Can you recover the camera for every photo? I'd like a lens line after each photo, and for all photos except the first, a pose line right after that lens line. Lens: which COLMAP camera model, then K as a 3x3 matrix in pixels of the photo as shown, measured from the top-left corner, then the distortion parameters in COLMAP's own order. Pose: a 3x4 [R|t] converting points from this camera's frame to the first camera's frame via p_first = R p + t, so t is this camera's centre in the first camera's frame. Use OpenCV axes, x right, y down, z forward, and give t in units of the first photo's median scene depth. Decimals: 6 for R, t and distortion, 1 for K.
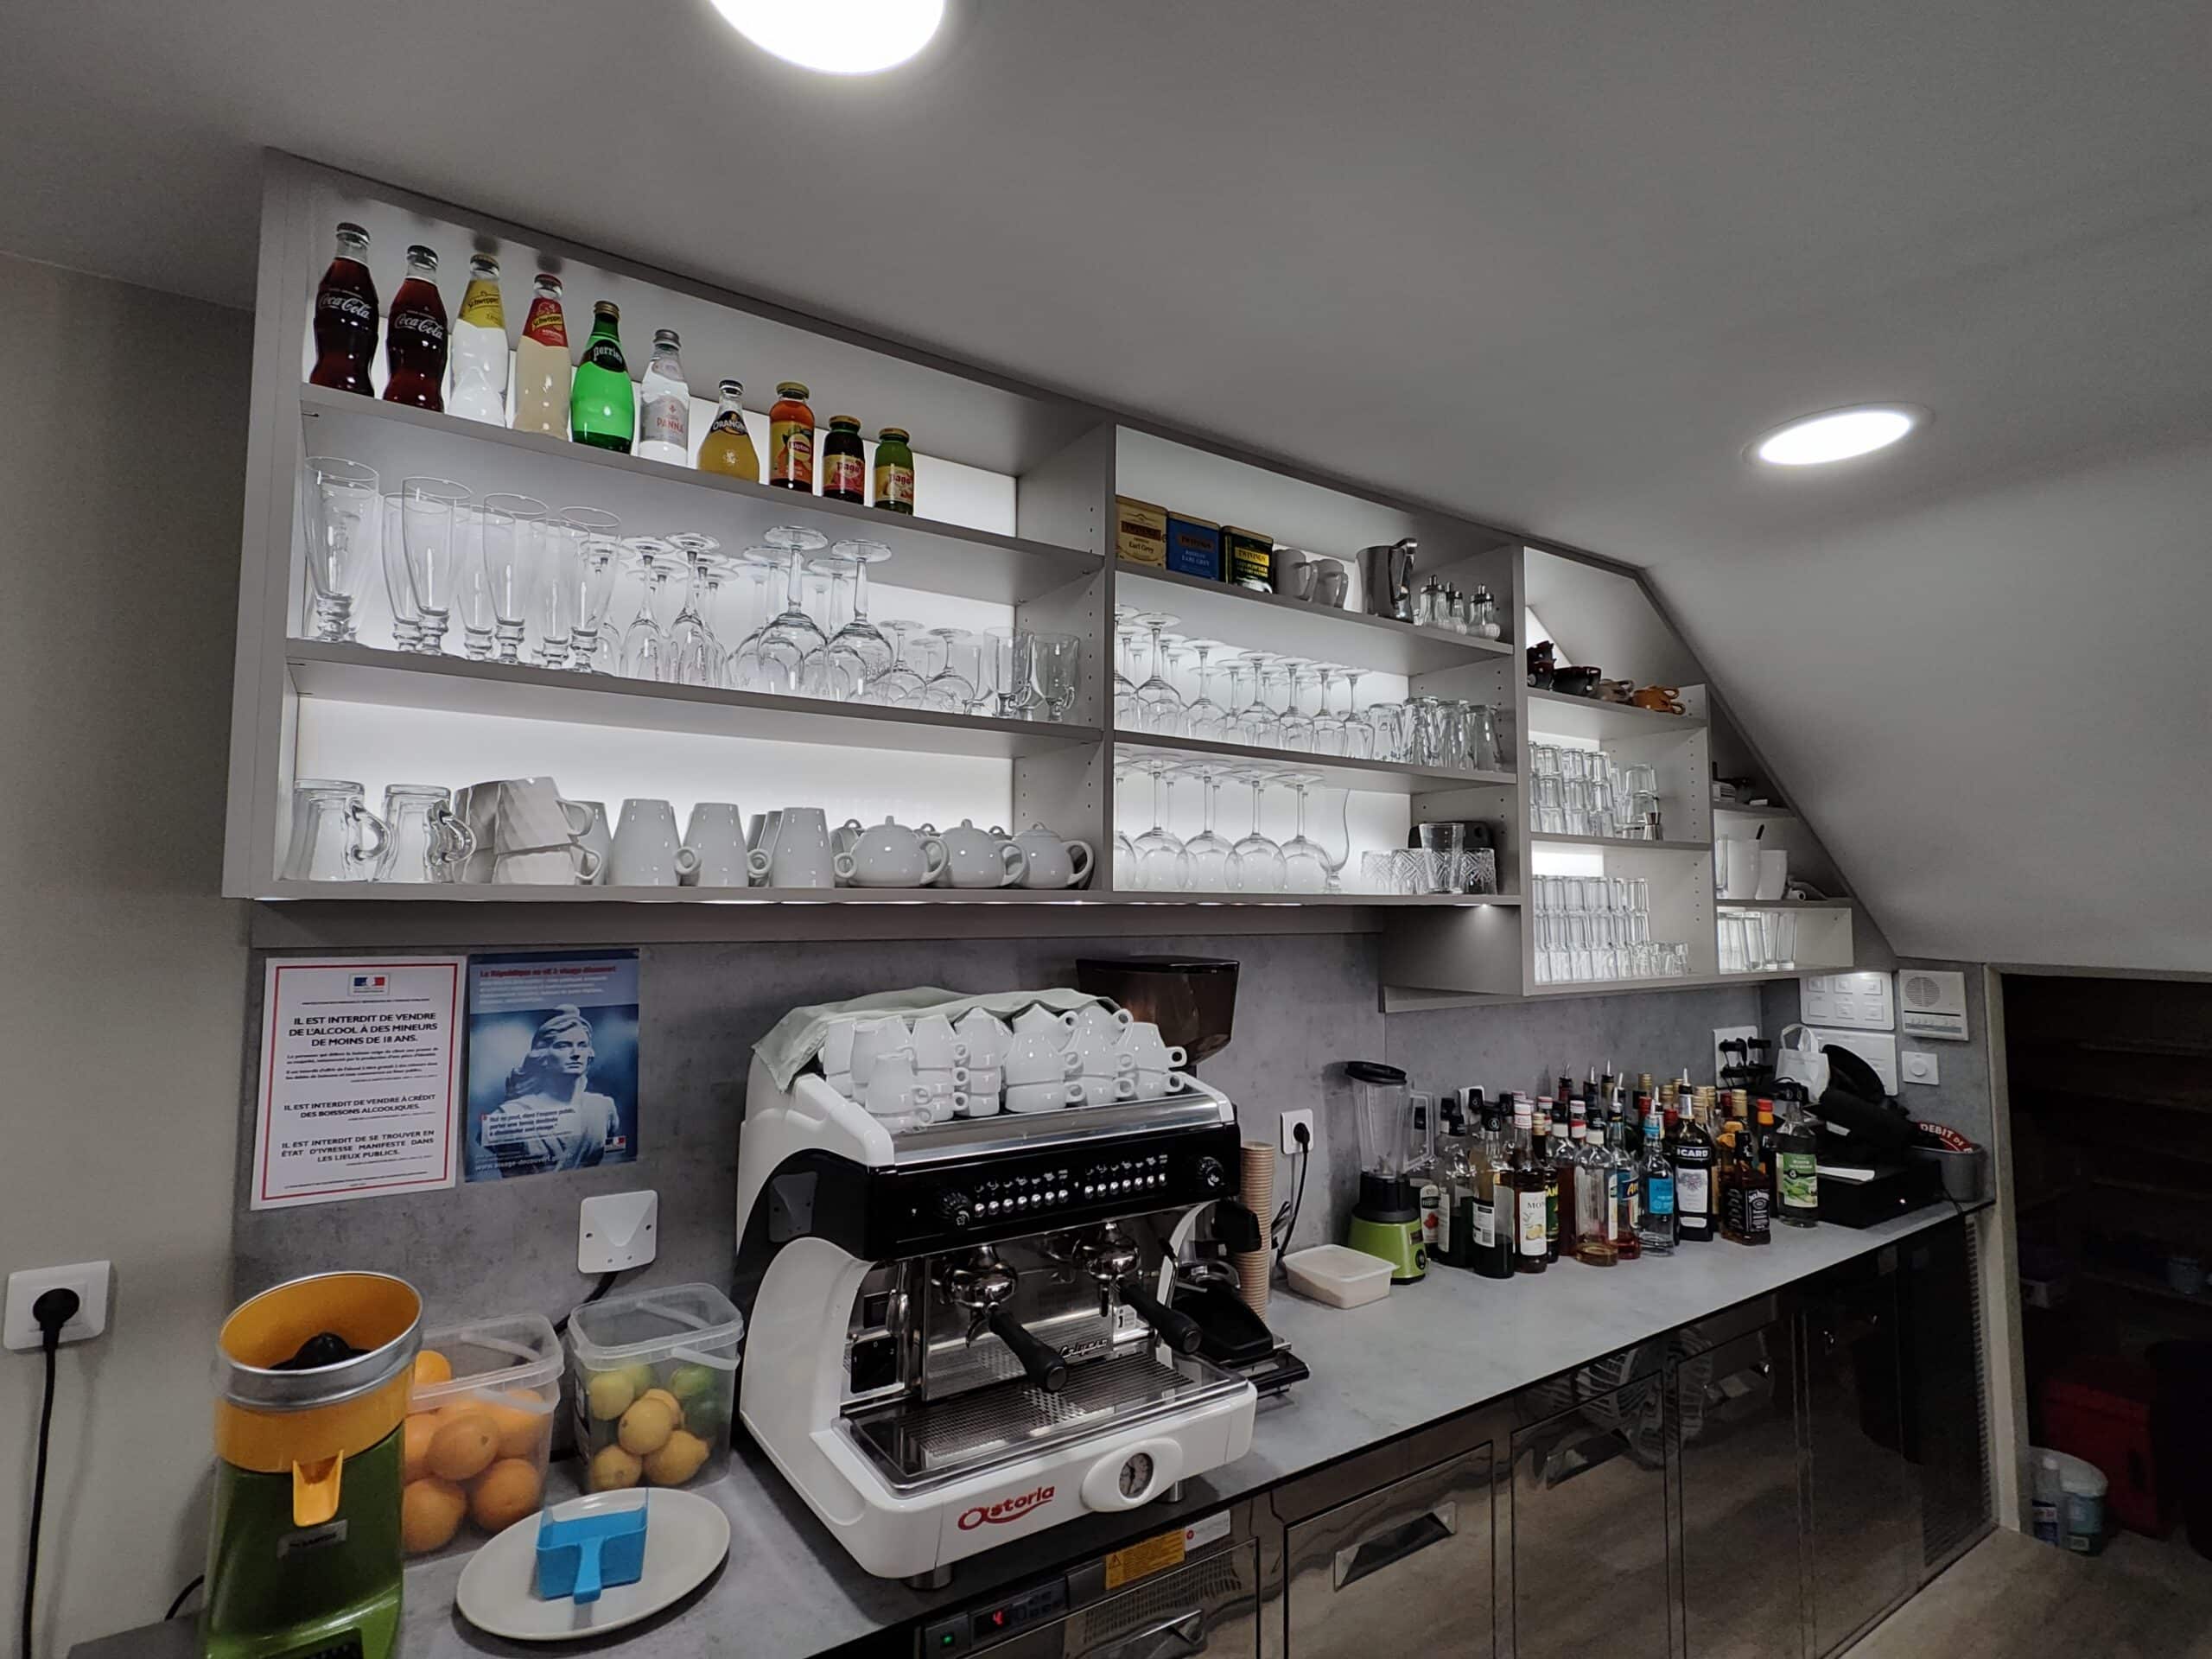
lens RADIAL K [[1041.3, 0, 1053.4], [0, 1041.3, 824.3], [0, 0, 1]] dist [-0.002055, 0.000402]
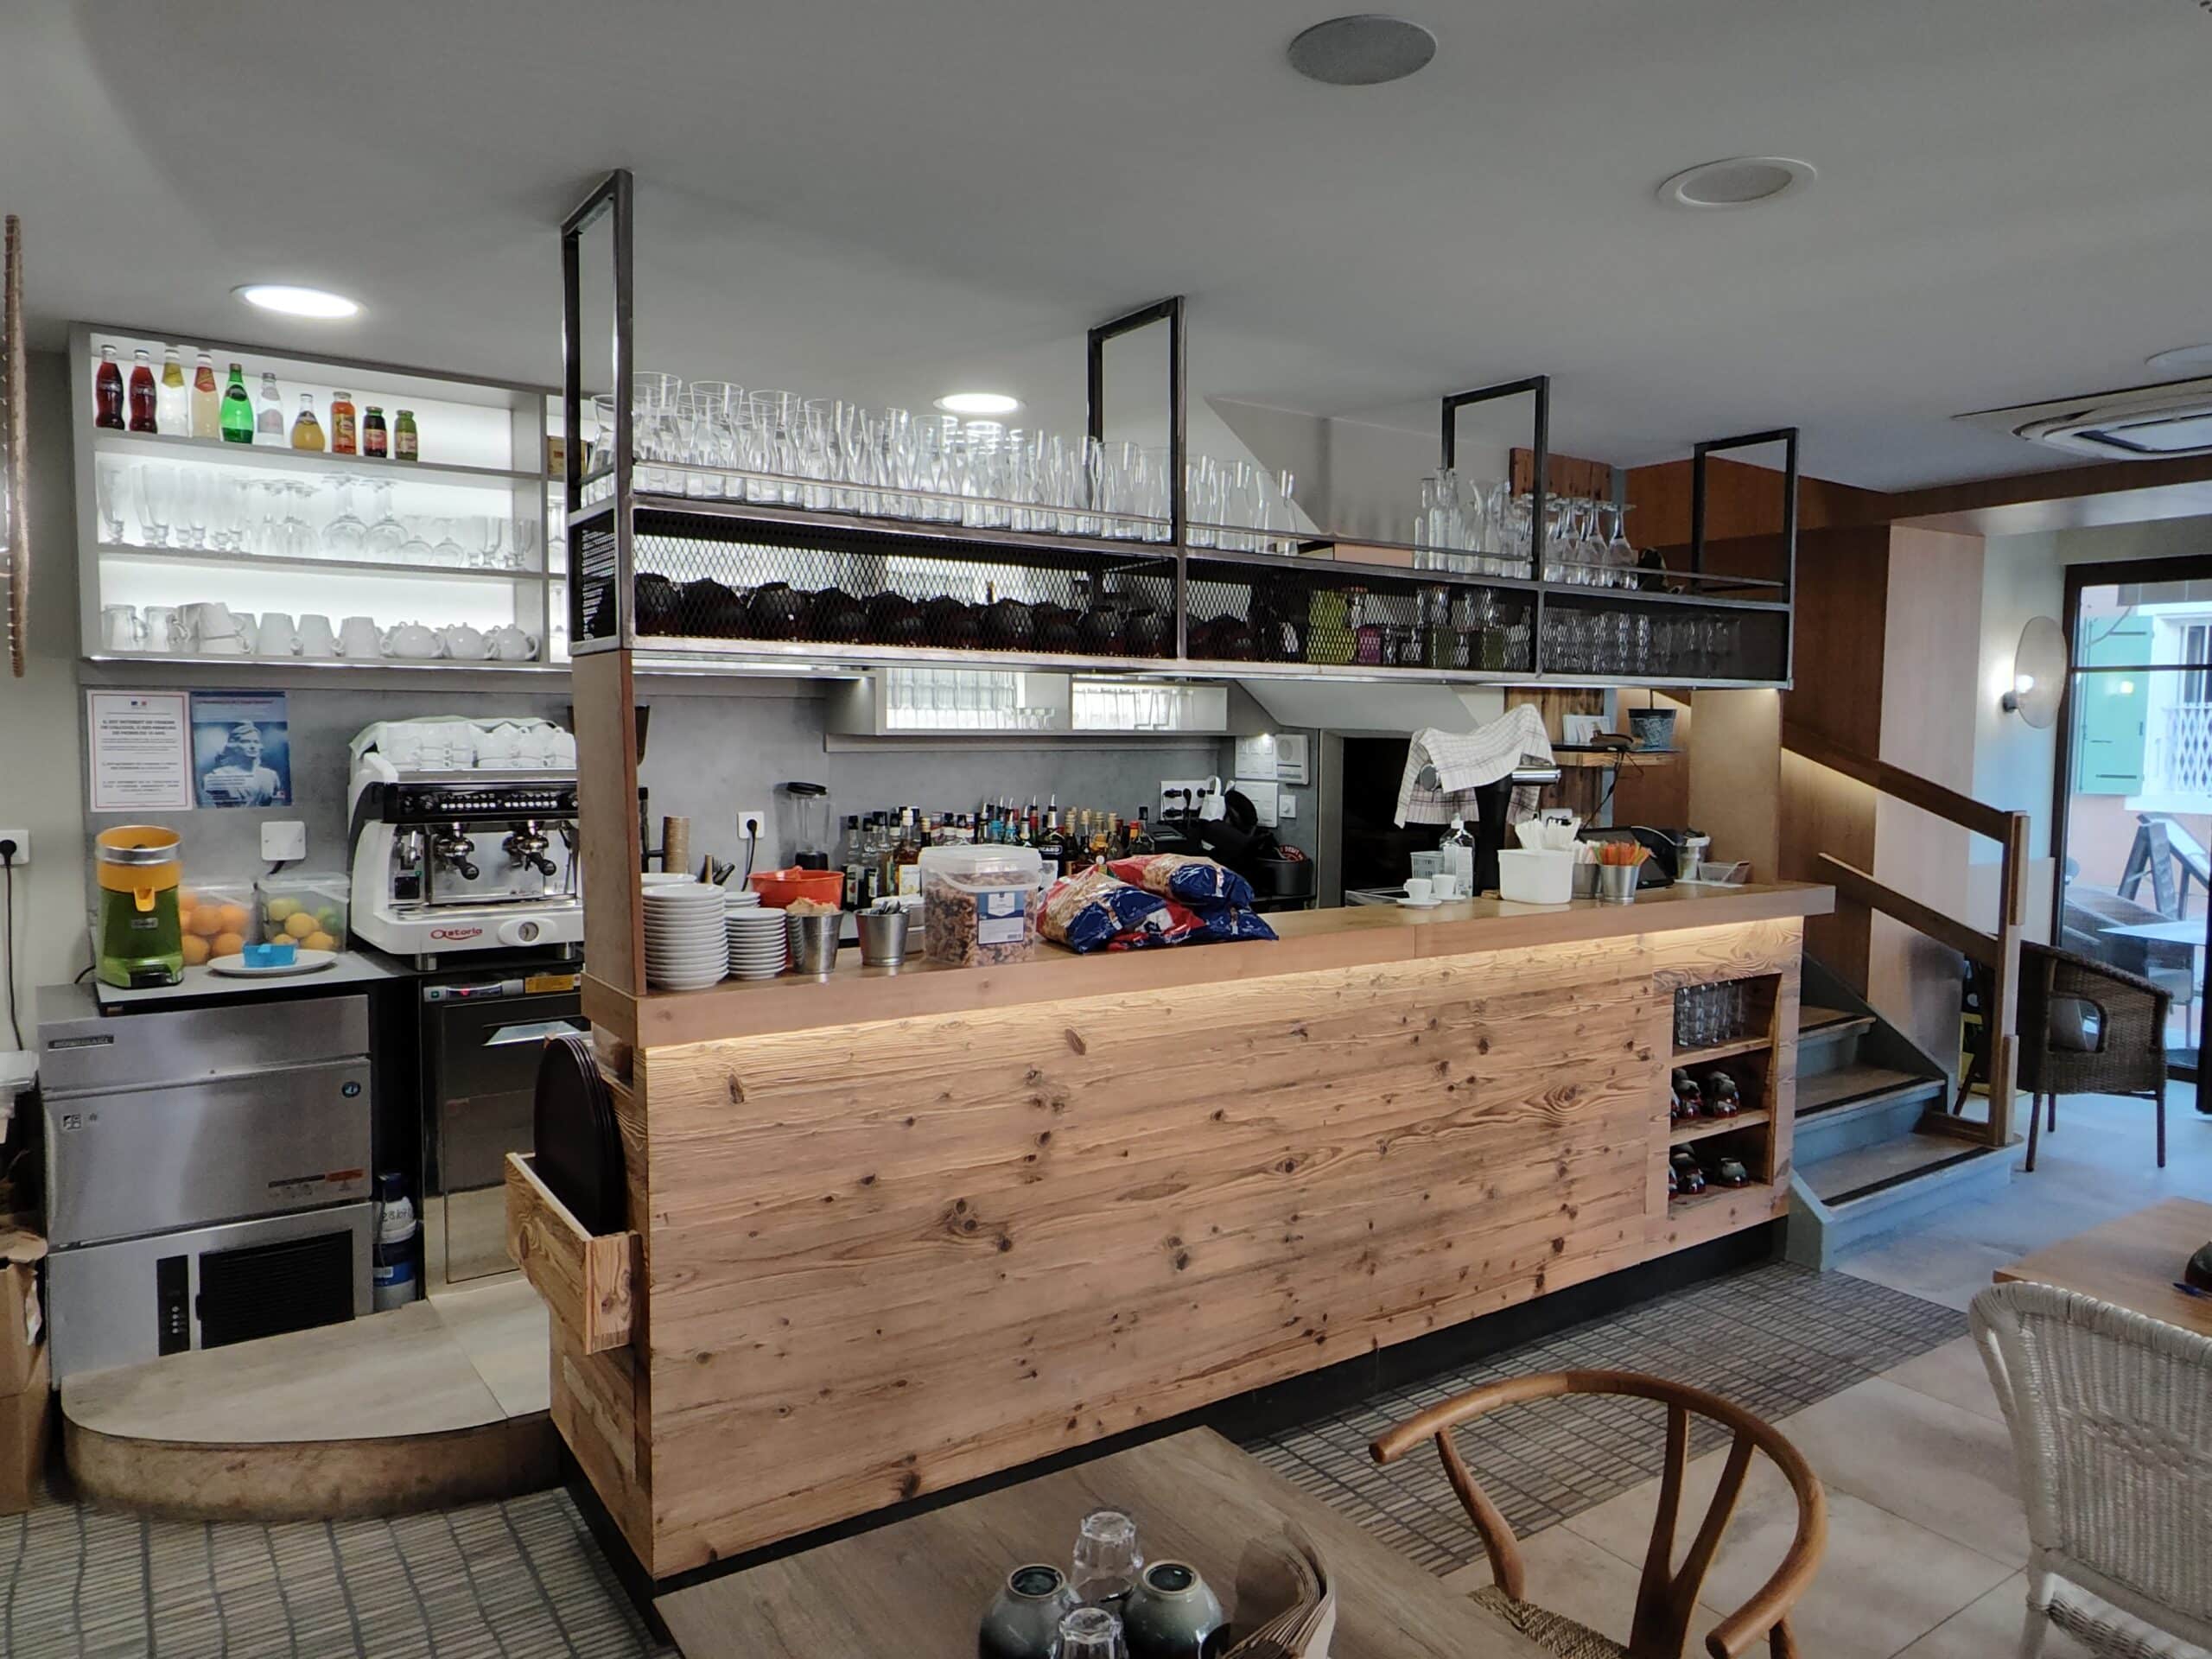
lens RADIAL K [[1478.2, 0, 1122.1], [0, 1478.2, 823.9], [0, 0, 1]] dist [-0.007994, 0.004760]
pose [[0.997980, 0.004040, 0.063398, 0.993574], [-0.013561, 0.988519, 0.150487, -0.066917], [-0.062062, -0.151043, 0.986577, -1.847111]]
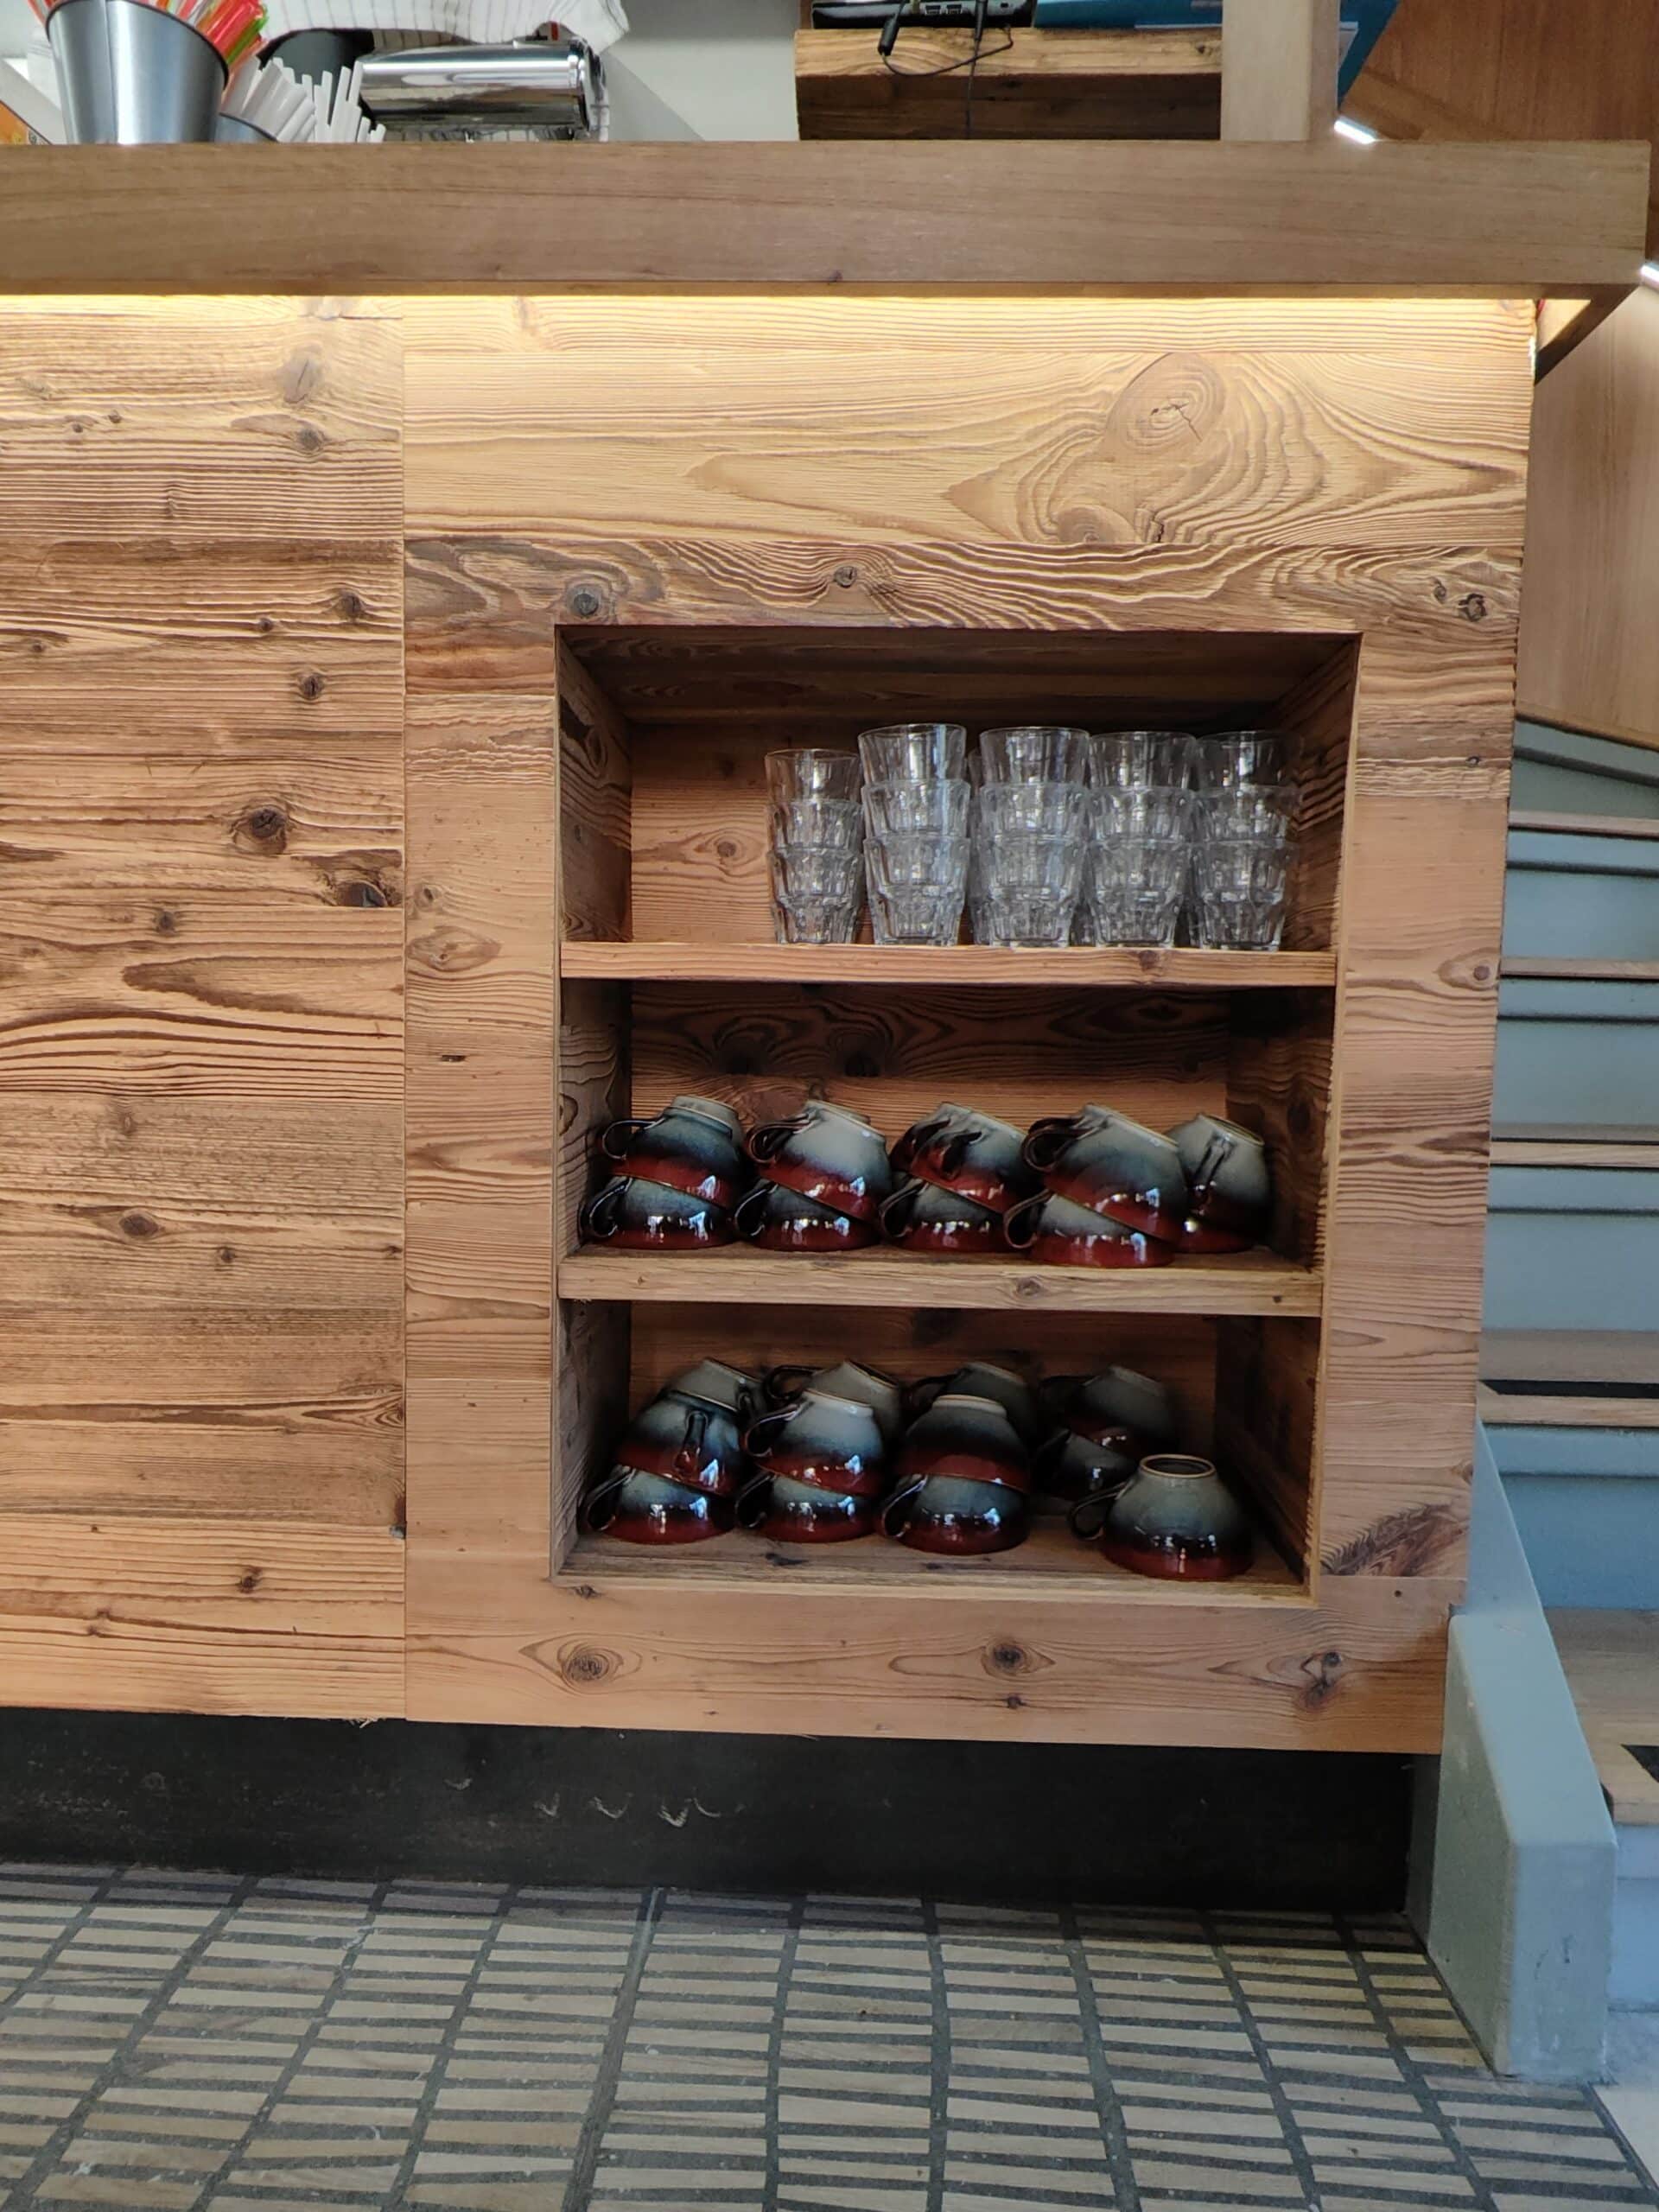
lens RADIAL K [[1478.2, 0, 834.0], [0, 1478.2, 1127.3], [0, 0, 1]] dist [-0.007994, 0.004760]
pose [[0.835863, 0.055130, -0.546162, 2.820796], [0.028789, 0.989172, 0.143907, 0.840138], [0.548182, -0.136010, 0.825226, 0.436570]]
